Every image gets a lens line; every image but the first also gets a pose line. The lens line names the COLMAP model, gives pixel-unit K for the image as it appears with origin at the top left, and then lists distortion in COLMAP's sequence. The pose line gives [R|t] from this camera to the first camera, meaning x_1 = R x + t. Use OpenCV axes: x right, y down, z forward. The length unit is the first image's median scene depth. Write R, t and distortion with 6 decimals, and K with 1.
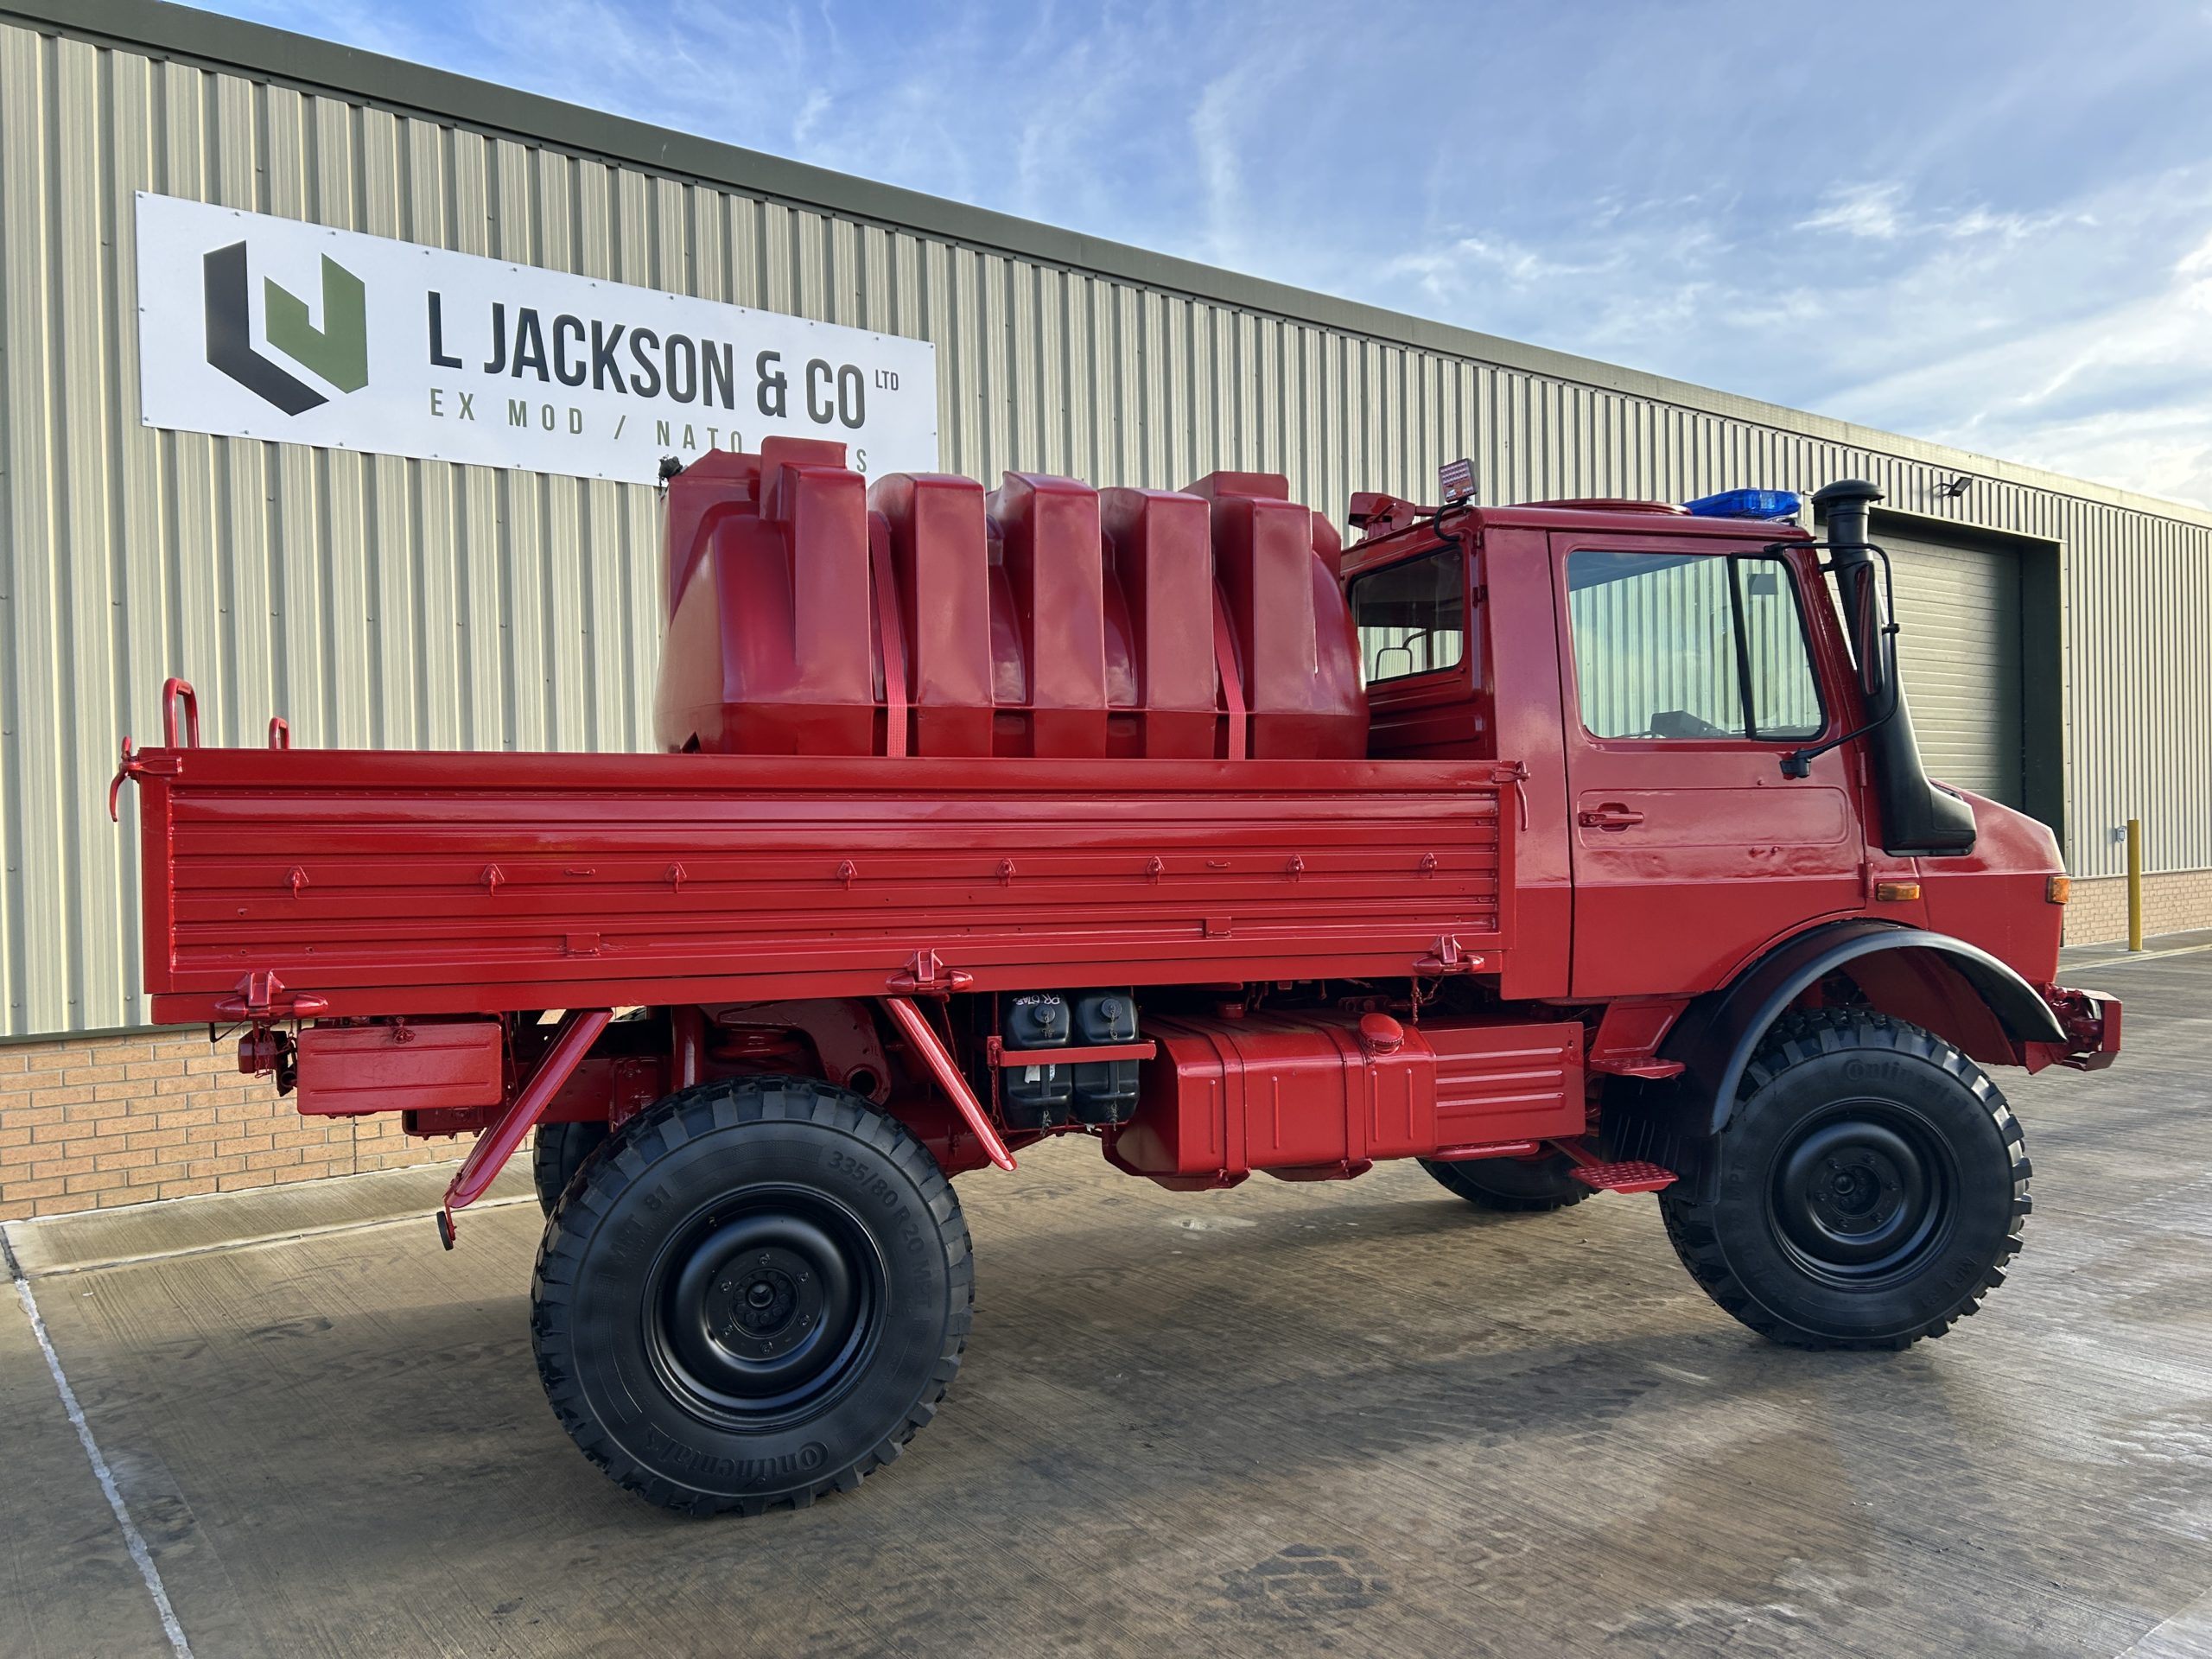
lens RADIAL K [[1666.6, 0, 1103.5], [0, 1666.6, 843.7], [0, 0, 1]] dist [0.025163, -0.011029]
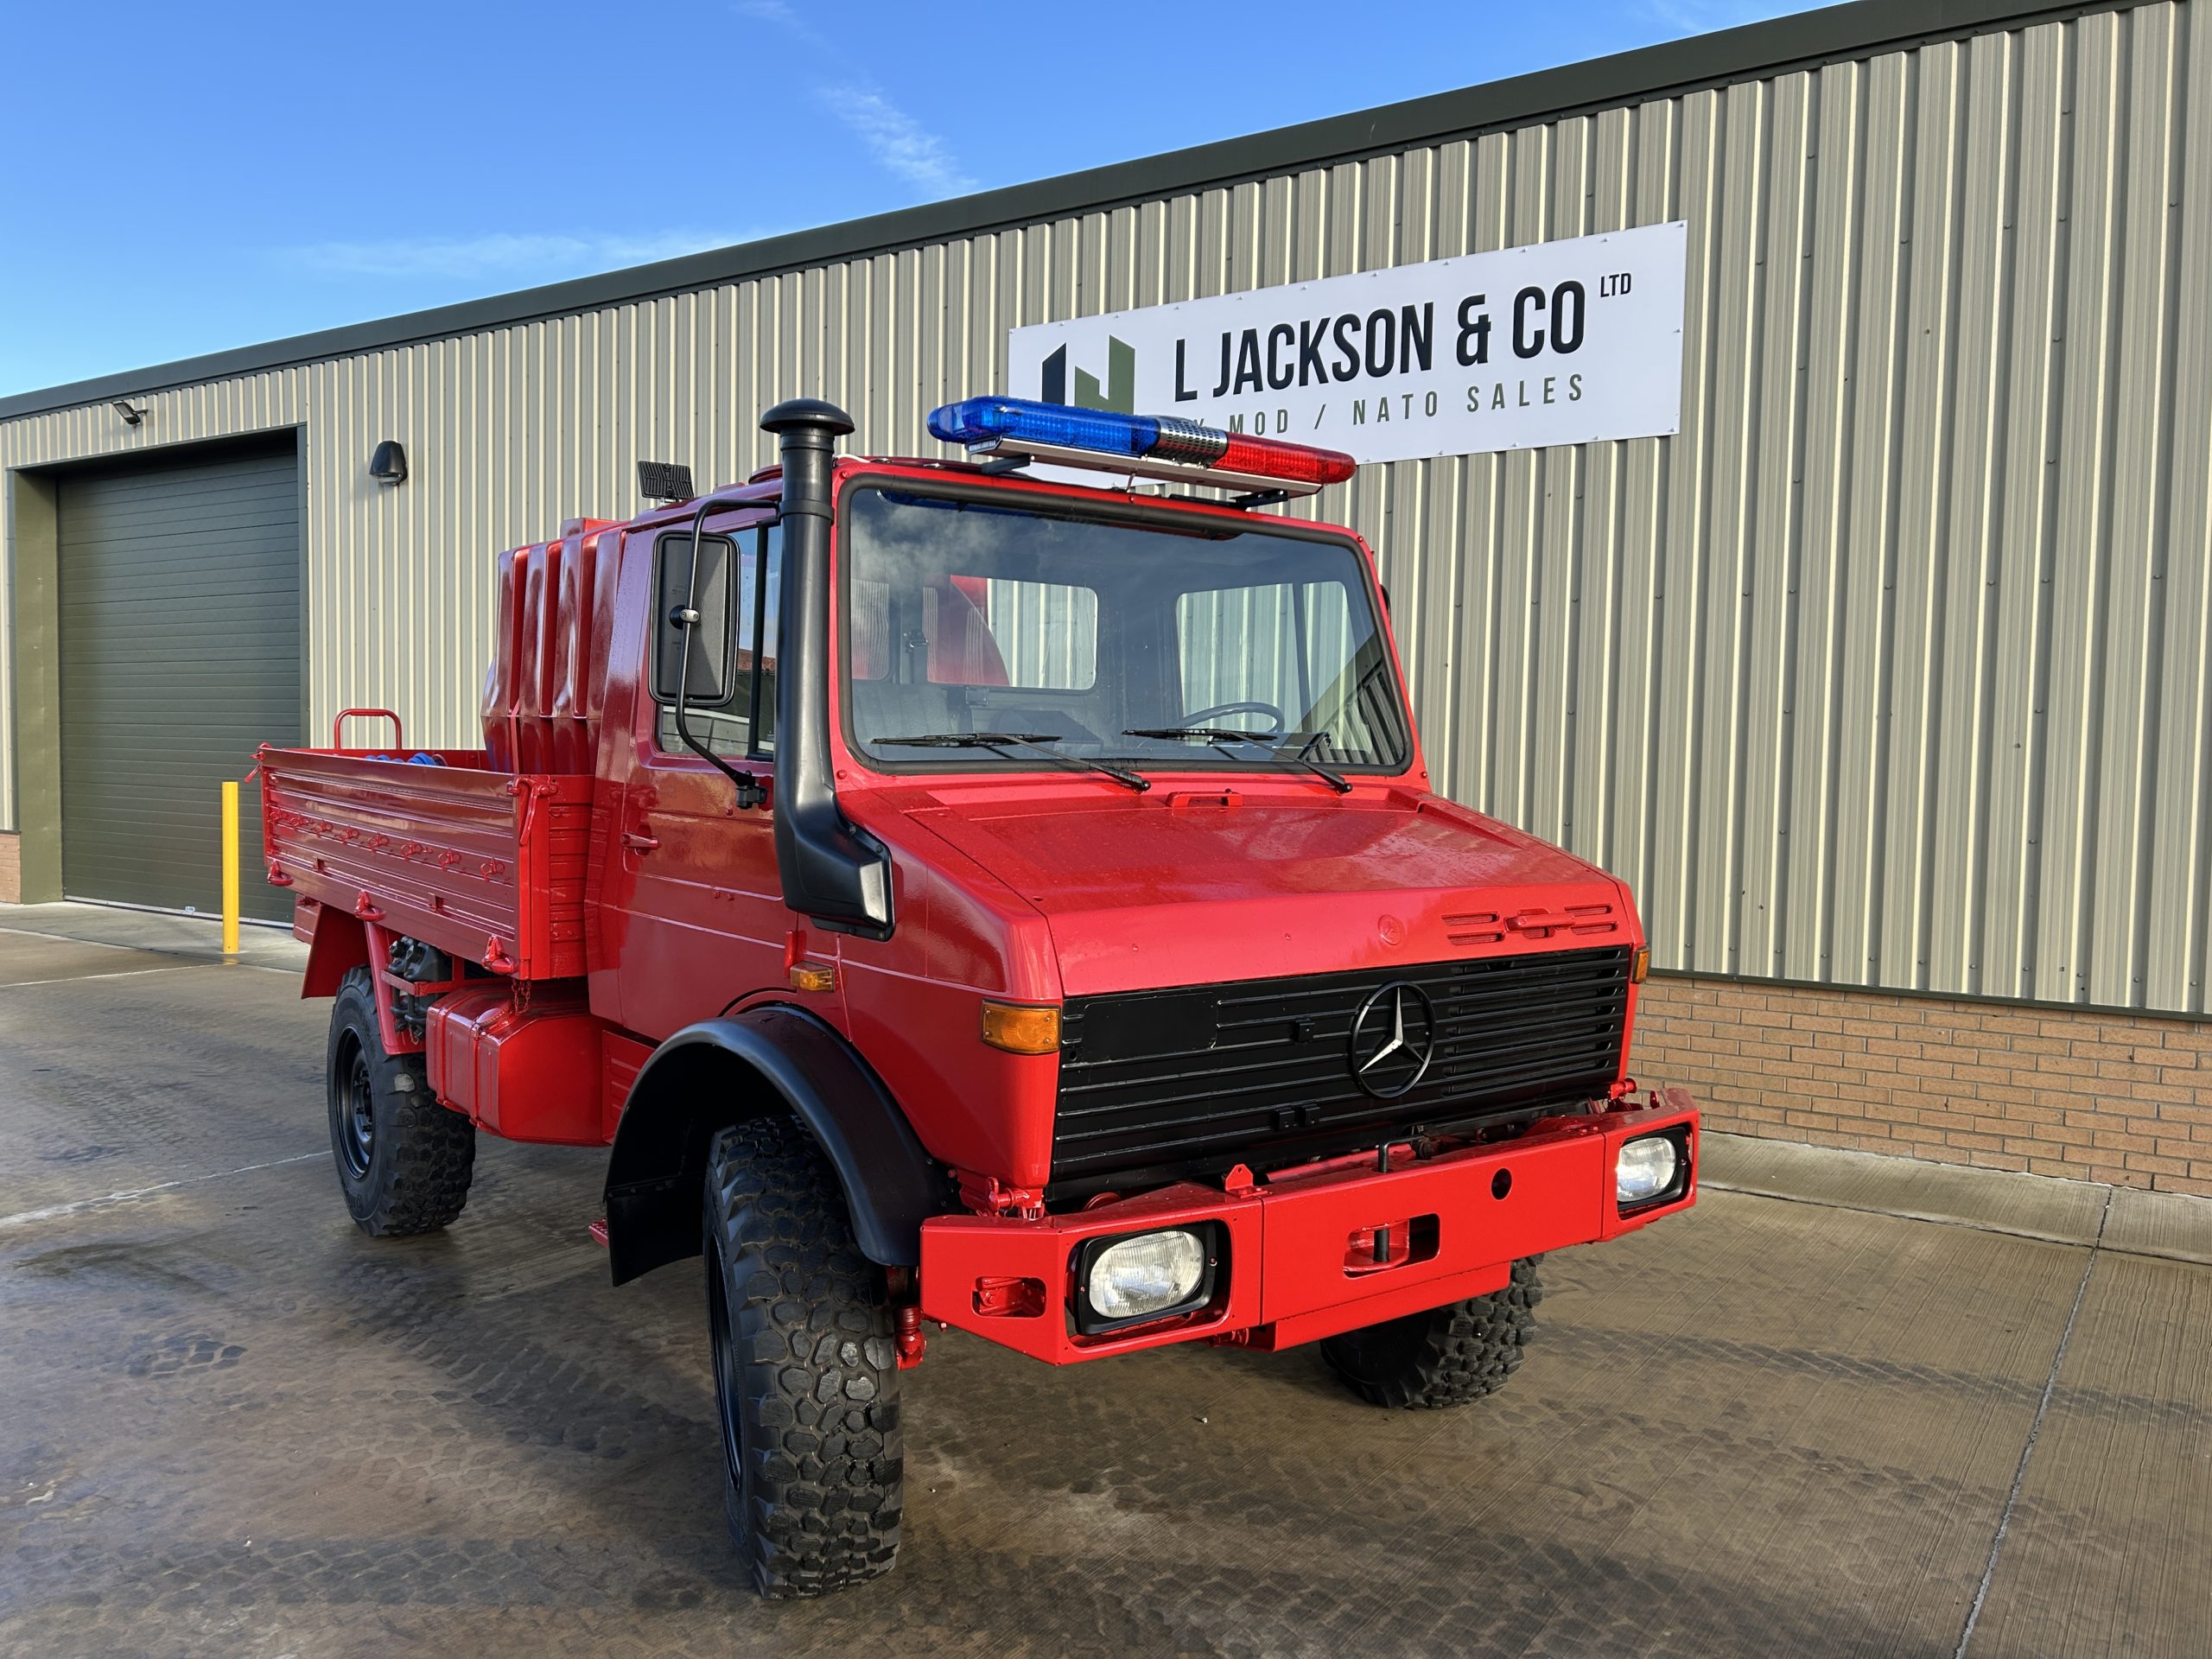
lens RADIAL K [[1676.7, 0, 1104.7], [0, 1676.7, 846.4], [0, 0, 1]] dist [0.061714, -0.066197]
pose [[0.319848, 0.076576, -0.944369, 0.747291], [-0.031802, 0.997035, 0.070075, -0.050147], [0.946935, 0.007620, 0.321335, 0.562483]]
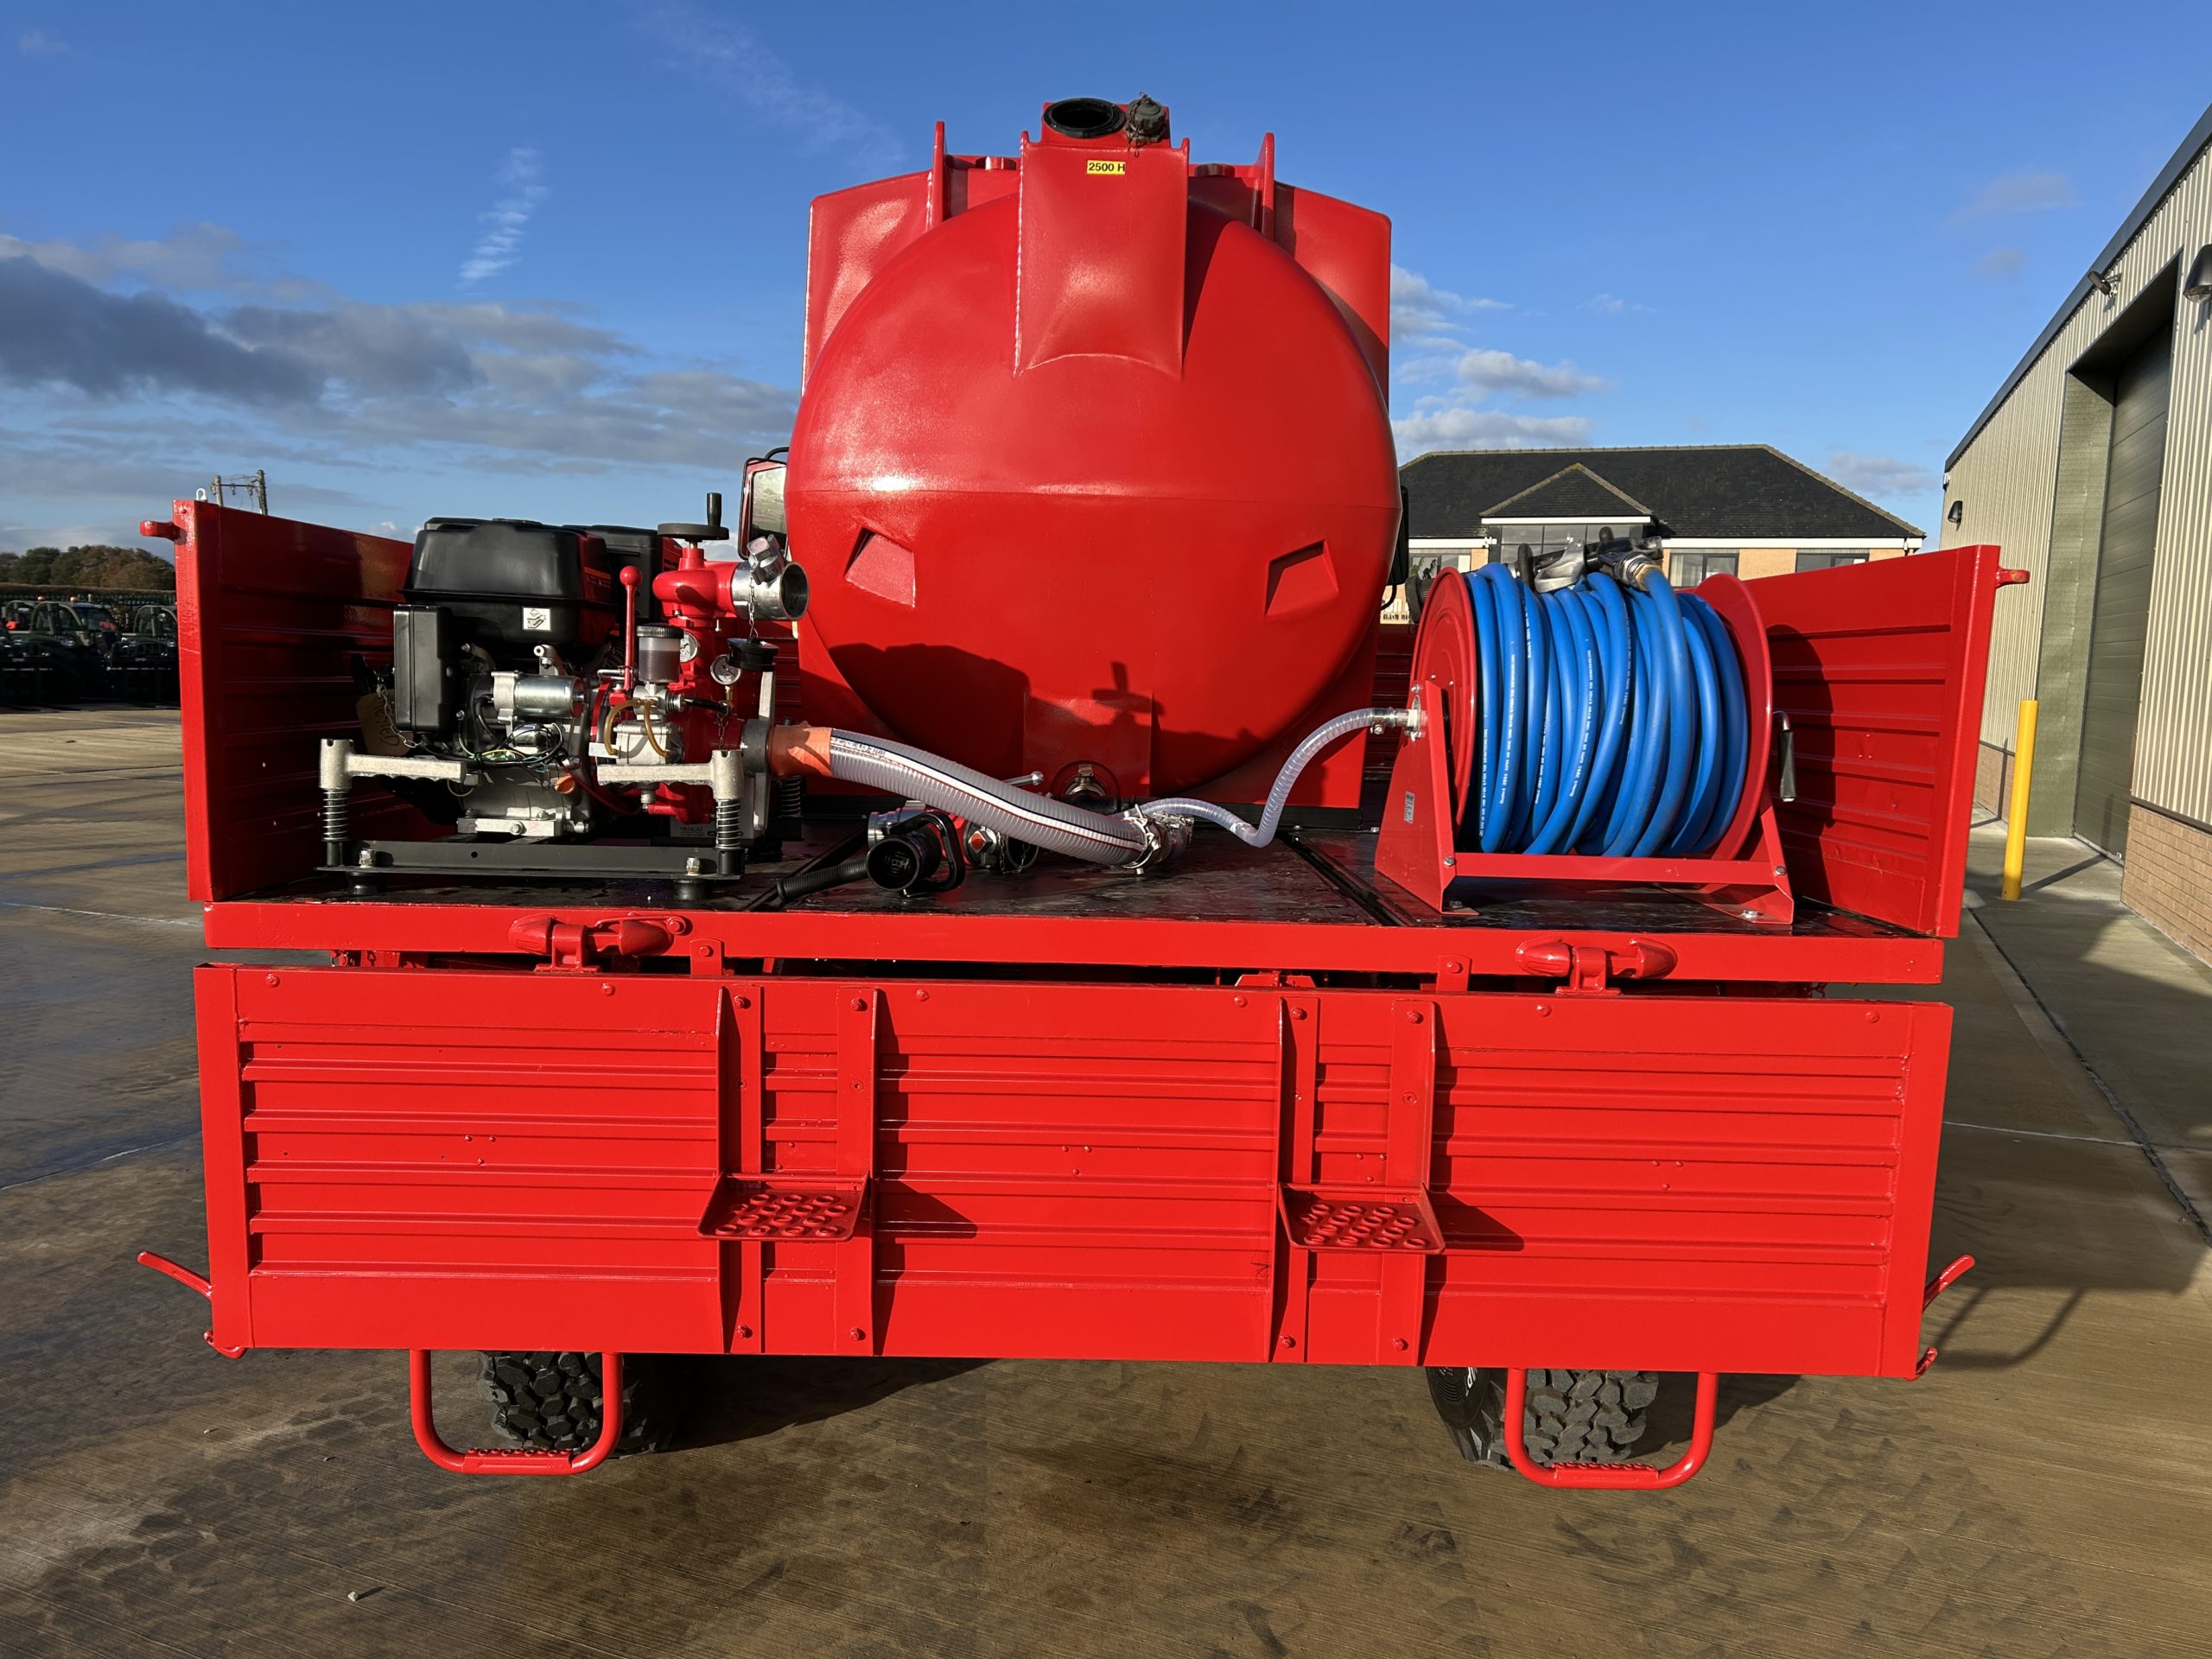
lens RADIAL K [[1666.6, 0, 1103.5], [0, 1666.6, 843.7], [0, 0, 1]] dist [0.025163, -0.011029]
pose [[-0.869245, 0.052561, -0.491580, 0.252846], [-0.014501, 0.991194, 0.131623, -0.022272], [0.494169, 0.121541, -0.860828, 1.151779]]
